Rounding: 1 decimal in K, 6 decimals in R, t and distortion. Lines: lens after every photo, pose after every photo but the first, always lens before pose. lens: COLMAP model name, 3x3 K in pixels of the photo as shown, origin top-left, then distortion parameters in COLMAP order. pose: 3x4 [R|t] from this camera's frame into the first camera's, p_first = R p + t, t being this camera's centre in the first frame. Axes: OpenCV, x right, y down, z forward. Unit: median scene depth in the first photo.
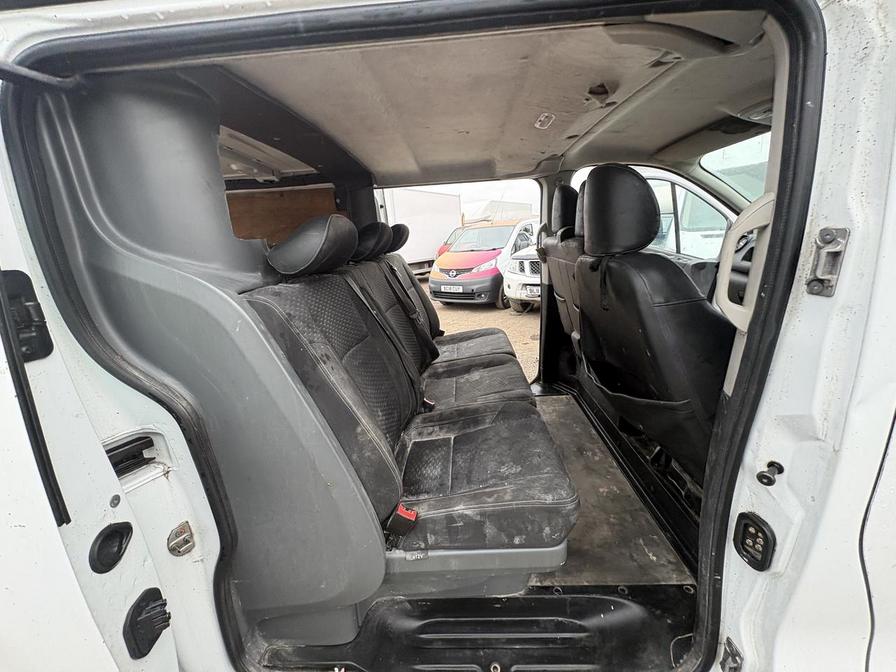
lens RADIAL K [[356.0, 0, 446.9], [0, 356.0, 335.8], [0, 0, 1]] dist [0.001223, -0.000119]
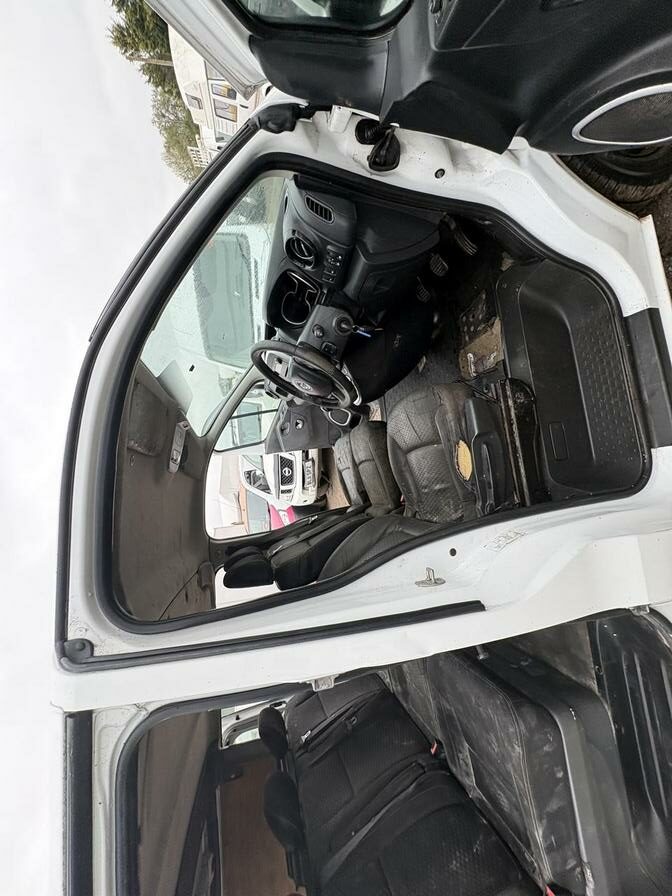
lens RADIAL K [[356.0, 0, 337.4], [0, 356.0, 445.6], [0, 0, 1]] dist [0.001223, -0.000119]
pose [[-0.045354, -0.983347, 0.175990, 0.834158], [0.998200, -0.051529, -0.030675, -0.026181], [0.039233, 0.174282, 0.983914, -0.243225]]
